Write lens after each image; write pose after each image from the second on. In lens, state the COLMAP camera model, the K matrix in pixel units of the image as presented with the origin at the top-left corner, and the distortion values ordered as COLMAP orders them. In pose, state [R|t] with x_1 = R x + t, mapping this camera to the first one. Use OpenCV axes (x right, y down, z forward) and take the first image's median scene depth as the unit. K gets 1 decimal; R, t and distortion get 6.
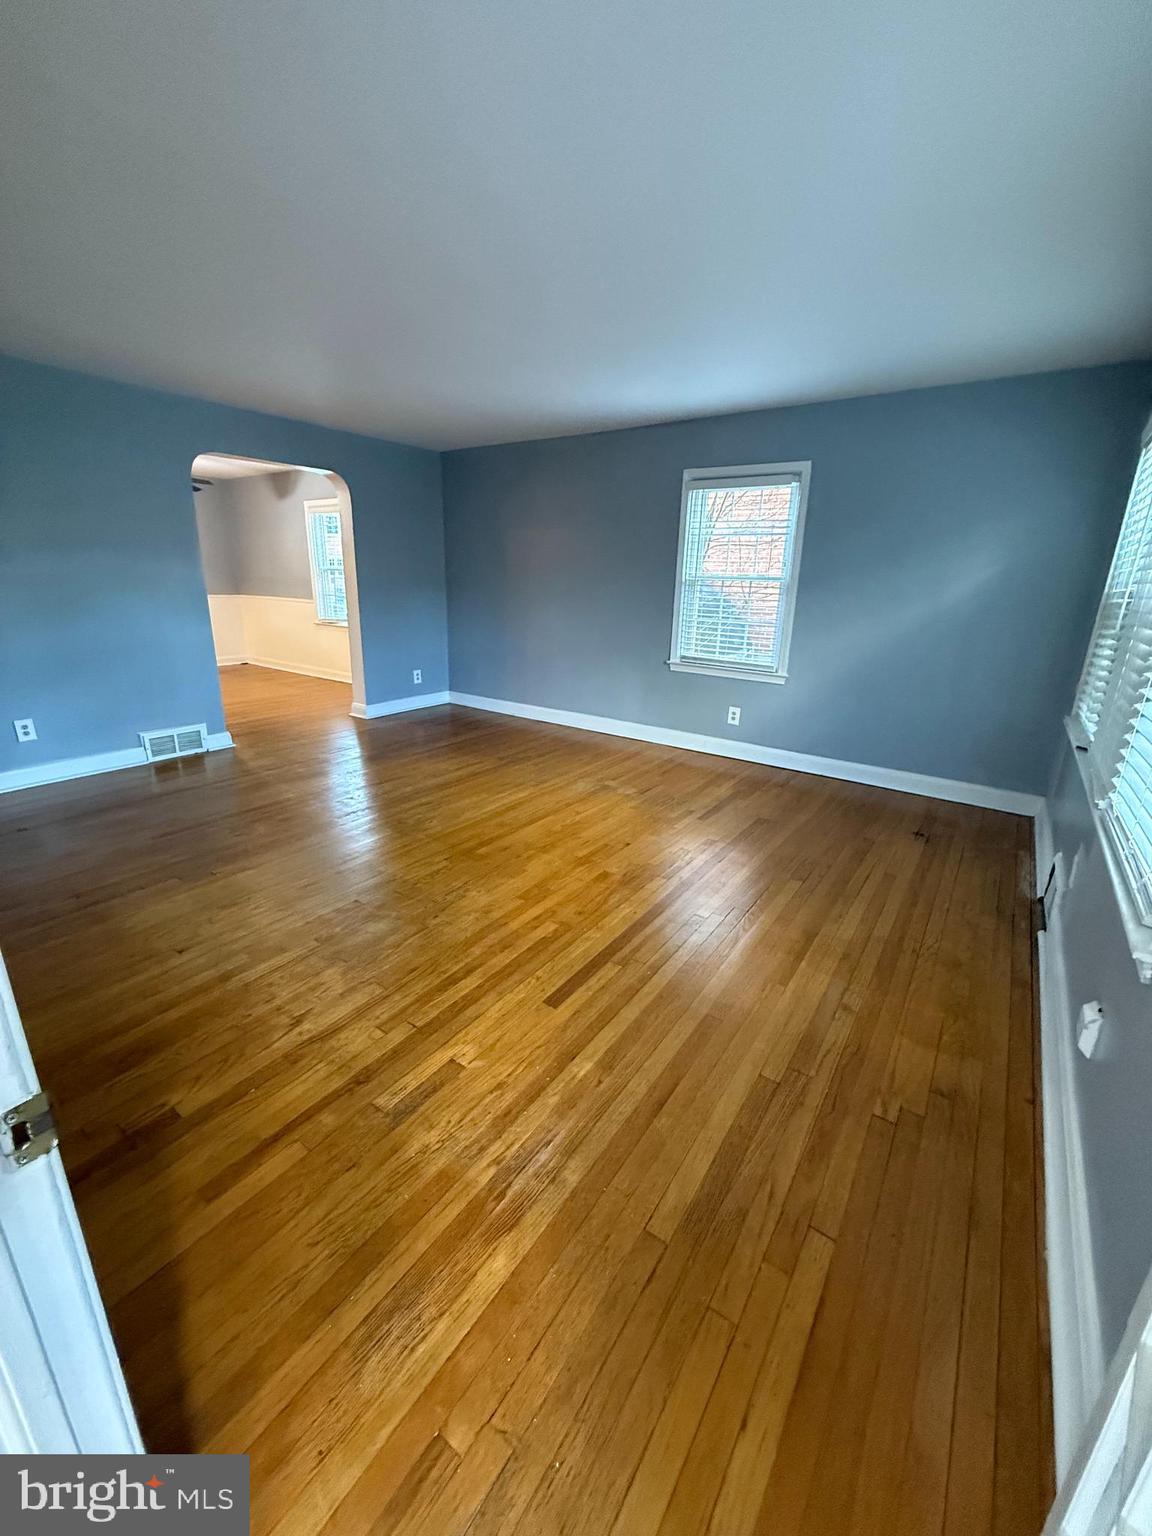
lens RADIAL K [[607.2, 0, 578.6], [0, 607.2, 760.8], [0, 0, 1]] dist [0.000563, 0.000903]
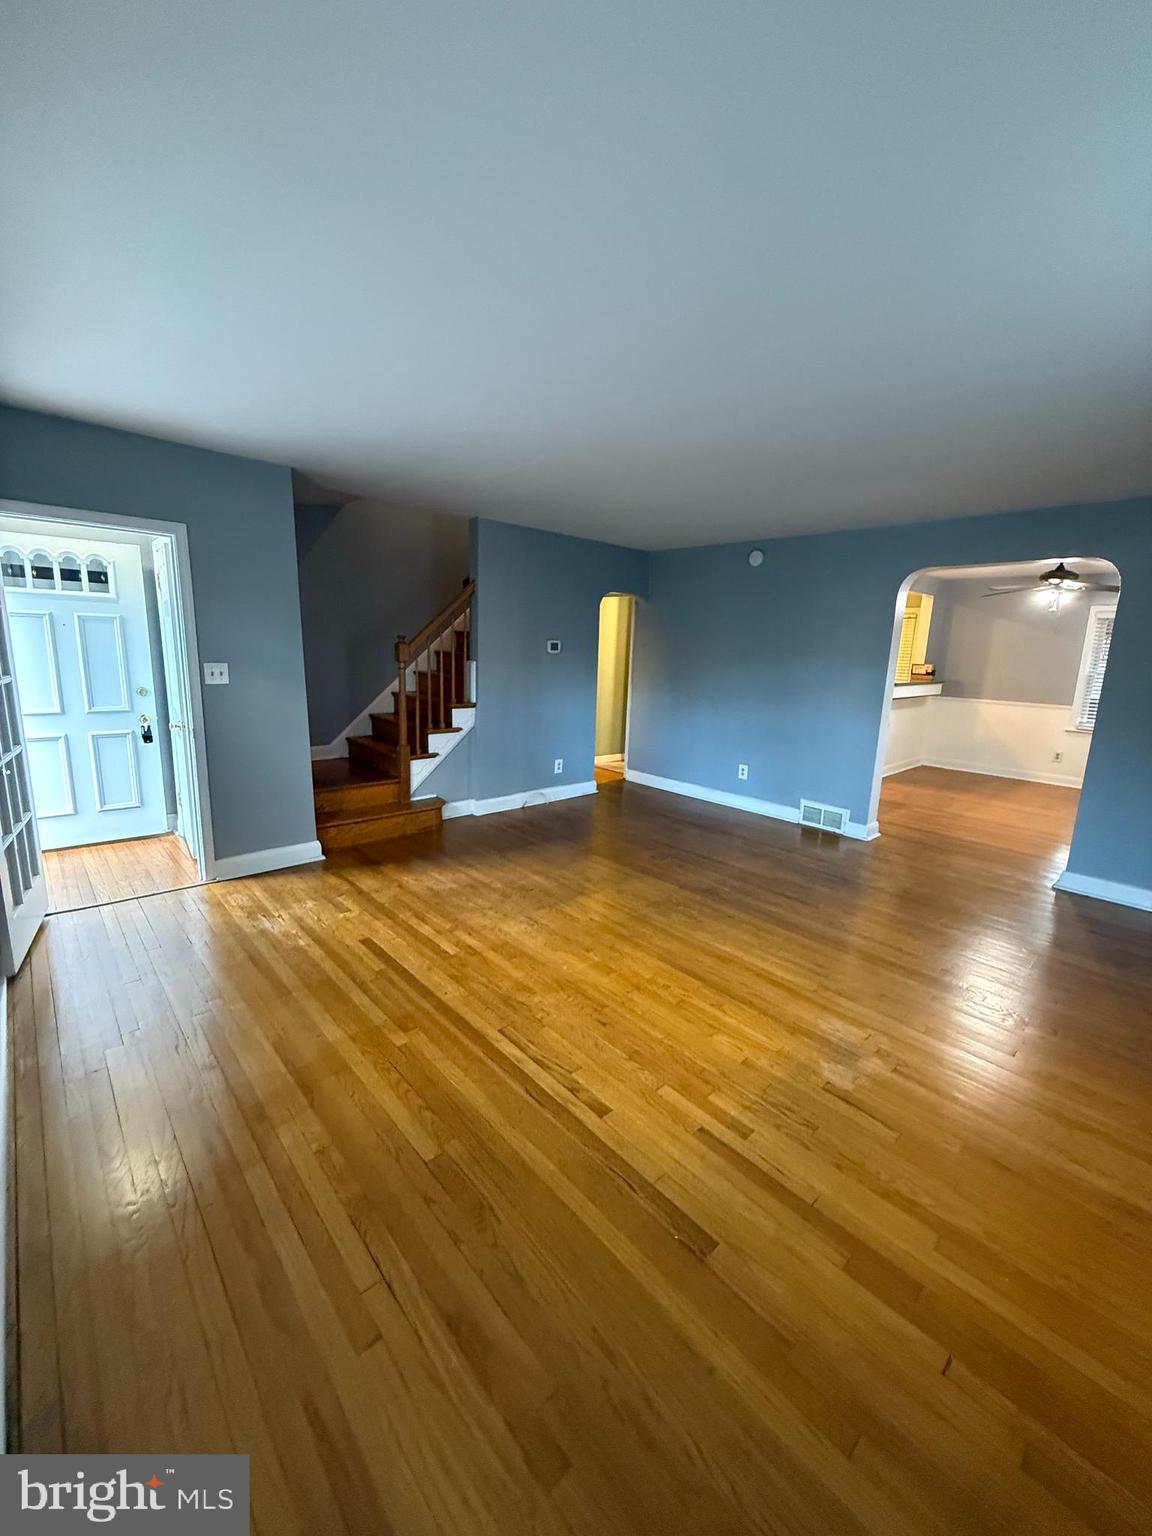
lens RADIAL K [[607.2, 0, 571.0], [0, 607.2, 762.0], [0, 0, 1]] dist [0.000563, 0.000903]
pose [[-0.215831, 0.153375, -0.964310, 0.781036], [-0.320998, 0.921549, 0.218419, -0.319979], [0.922159, 0.356683, -0.149666, 0.973016]]
